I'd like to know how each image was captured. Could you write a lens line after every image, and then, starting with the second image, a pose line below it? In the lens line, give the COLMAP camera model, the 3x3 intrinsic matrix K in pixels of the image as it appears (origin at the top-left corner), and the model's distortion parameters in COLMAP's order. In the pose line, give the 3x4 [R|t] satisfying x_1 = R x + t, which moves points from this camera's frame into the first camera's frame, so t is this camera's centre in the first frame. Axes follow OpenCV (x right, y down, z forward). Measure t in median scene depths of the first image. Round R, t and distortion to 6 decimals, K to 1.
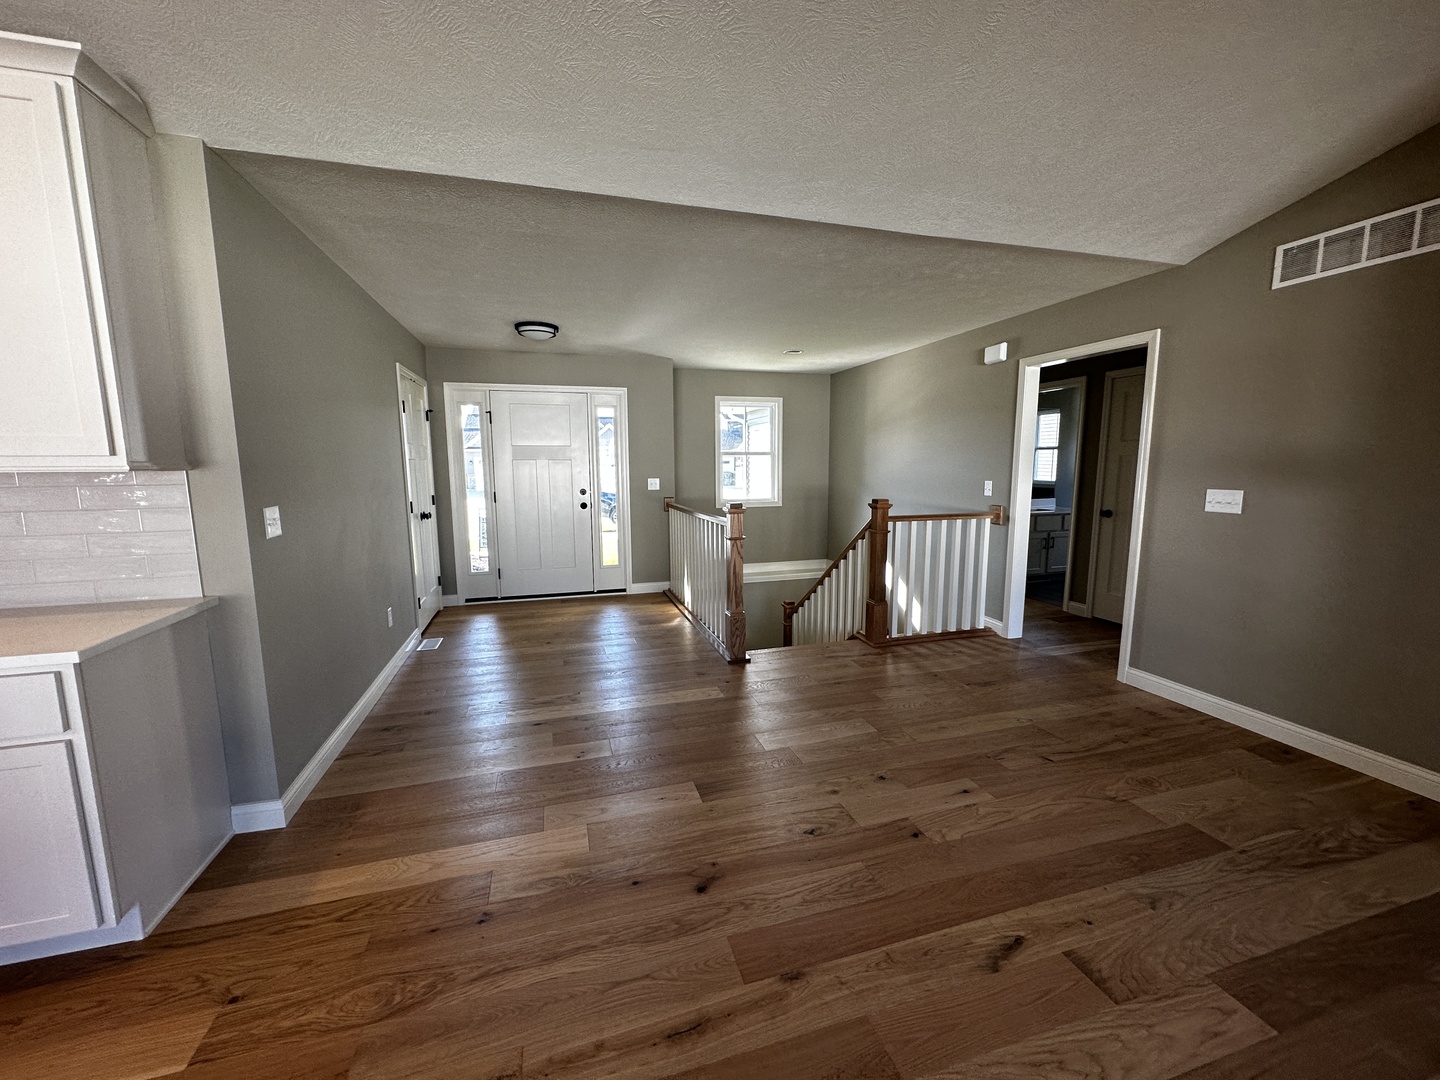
lens RADIAL K [[575.2, 0, 718.8], [0, 575.2, 542.2], [0, 0, 1]] dist [0.001888, -0.000064]
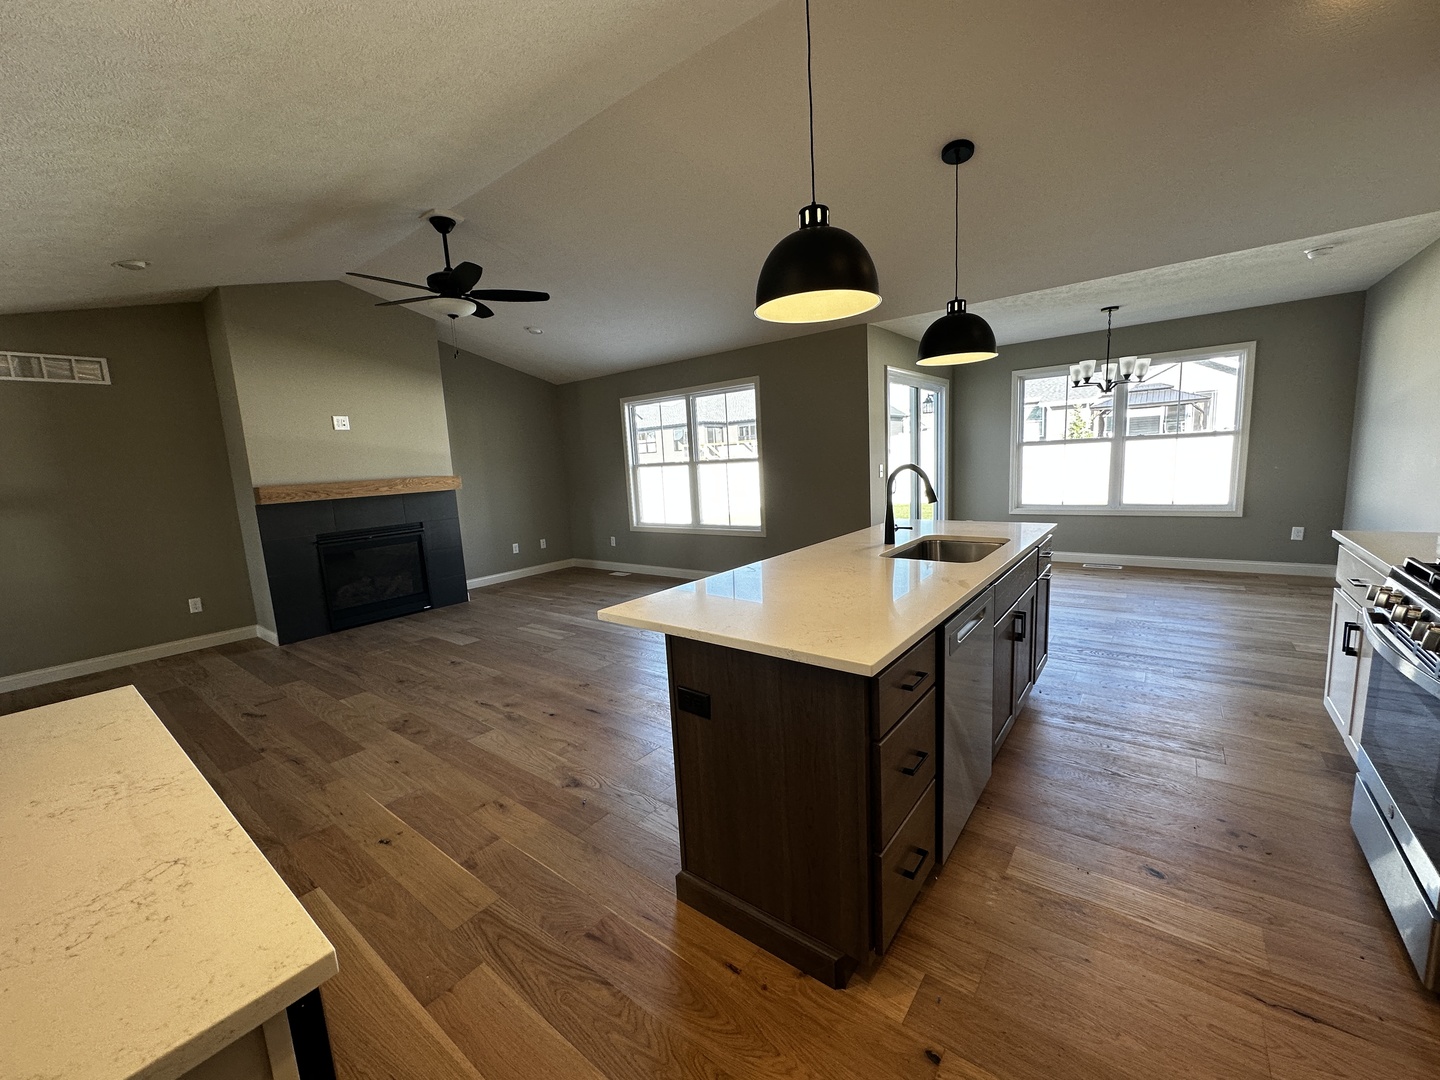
lens RADIAL K [[575.2, 0, 715.3], [0, 575.2, 542.4], [0, 0, 1]] dist [0.001888, -0.000064]
pose [[-0.577409, -0.080772, 0.812450, -2.305238], [0.170658, 0.961173, 0.216845, -0.072438], [-0.798420, 0.263860, -0.541206, 0.664704]]
